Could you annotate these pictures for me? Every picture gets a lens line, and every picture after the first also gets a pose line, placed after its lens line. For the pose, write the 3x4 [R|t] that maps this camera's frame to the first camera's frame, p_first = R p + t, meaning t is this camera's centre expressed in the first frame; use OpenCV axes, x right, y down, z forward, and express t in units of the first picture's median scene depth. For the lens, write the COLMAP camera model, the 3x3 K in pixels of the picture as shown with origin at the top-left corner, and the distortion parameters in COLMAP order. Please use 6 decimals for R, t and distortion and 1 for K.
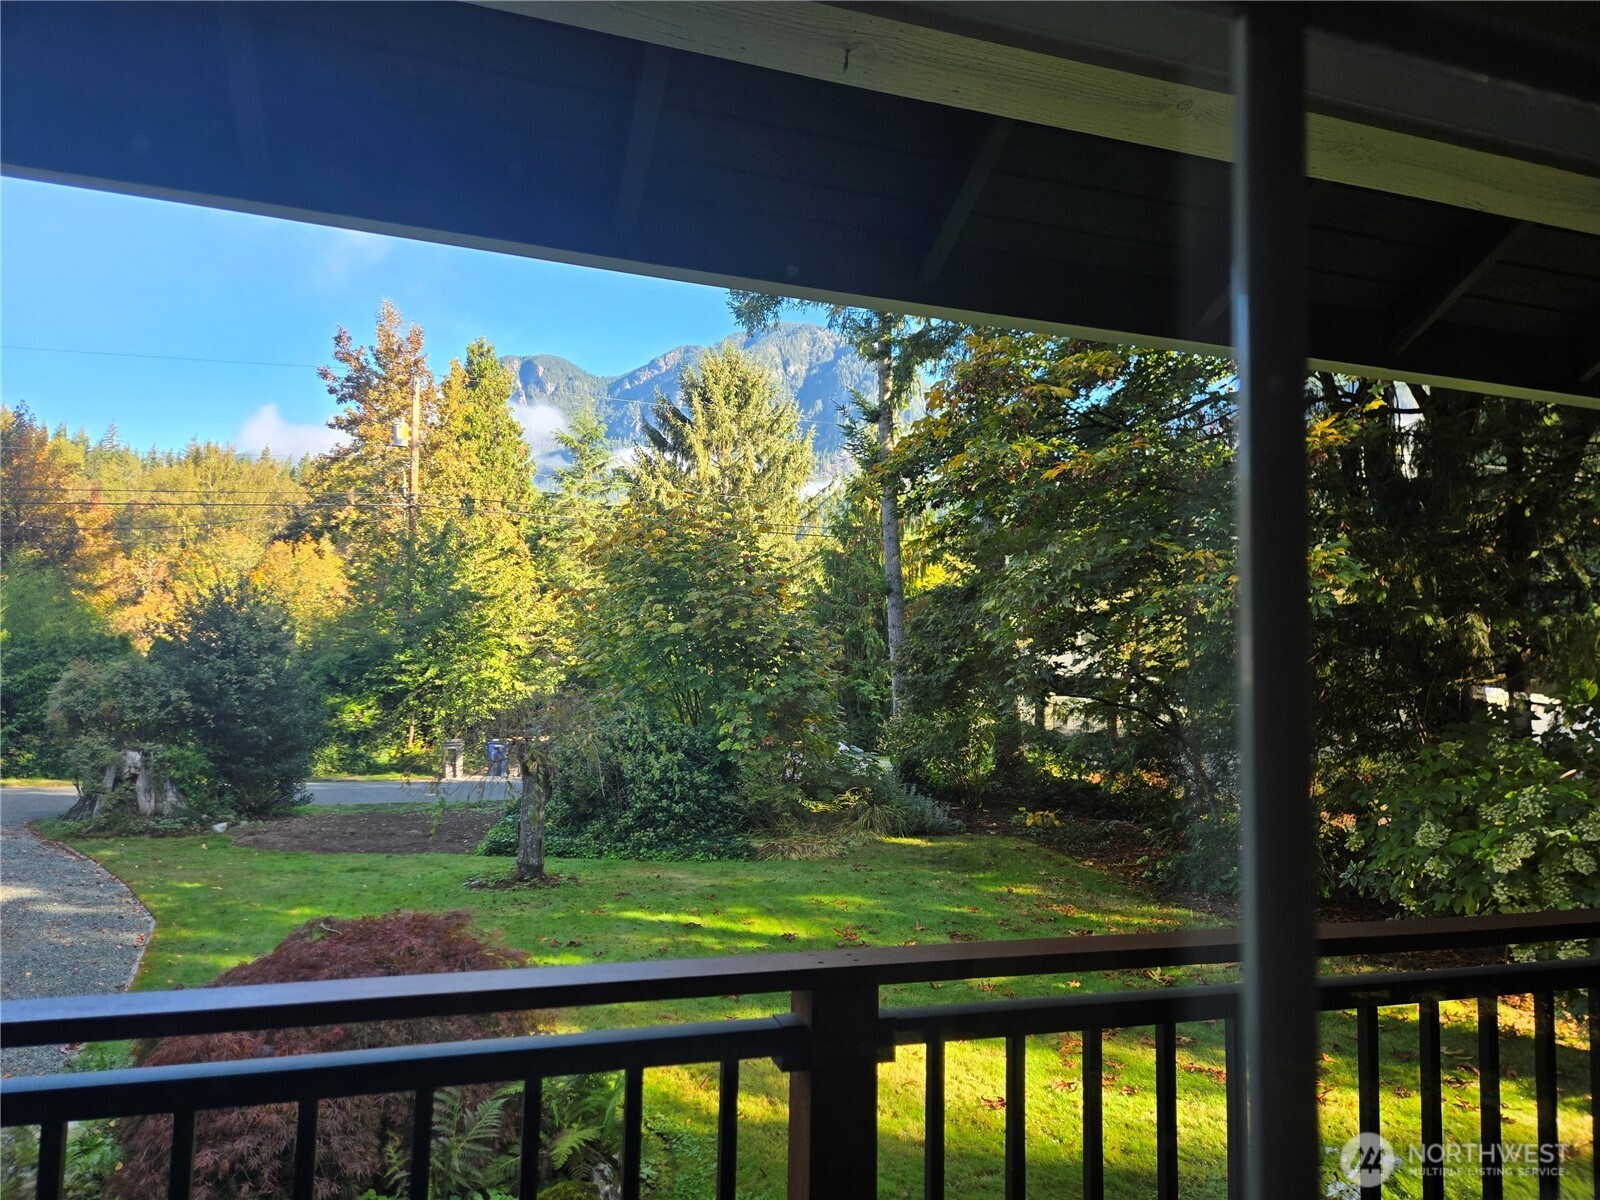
lens RADIAL K [[1082.2, 0, 803.9], [0, 1082.2, 597.9], [0, 0, 1]] dist [0.049935, -0.001511]
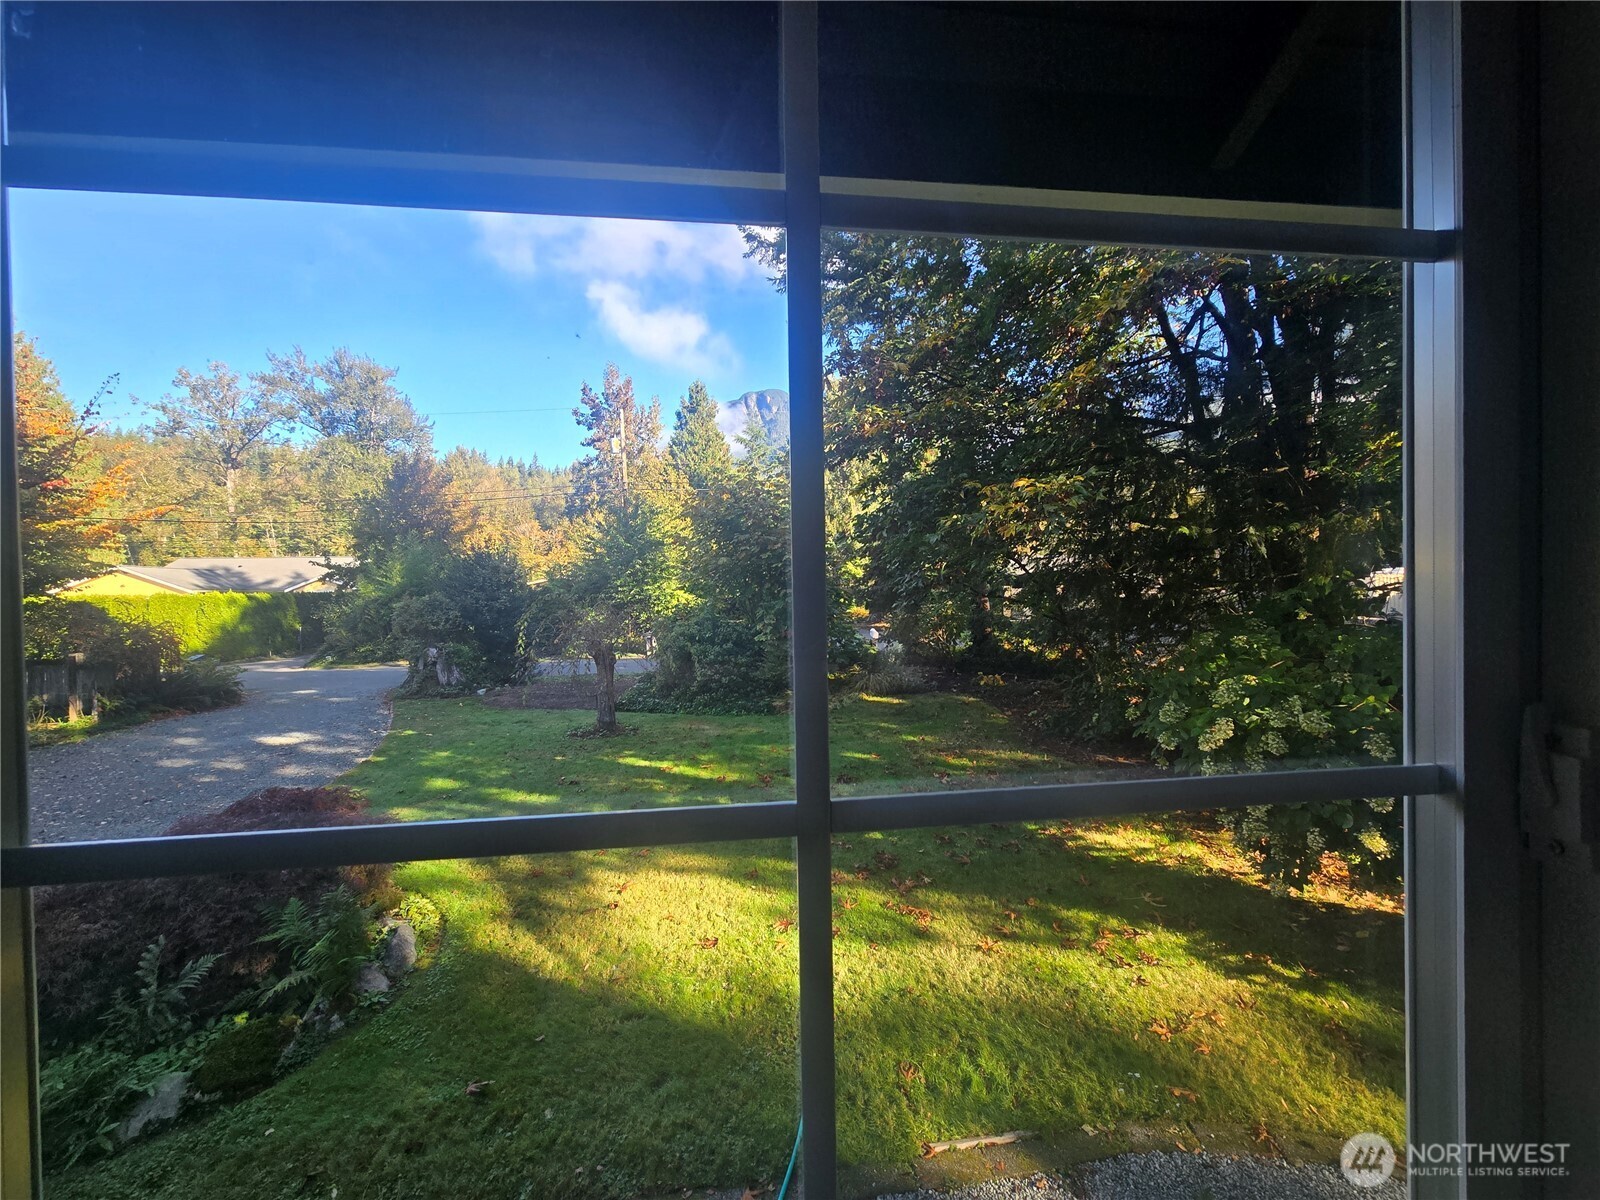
lens RADIAL K [[666.3, 0, 803.9], [0, 666.3, 593.9], [0, 0, 1]] dist [0.001853, 0.000032]
pose [[0.979975, -0.040714, -0.194914, 0.082983], [0.058470, 0.994558, 0.086225, 0.000532], [0.190342, -0.095895, 0.977023, 0.059552]]
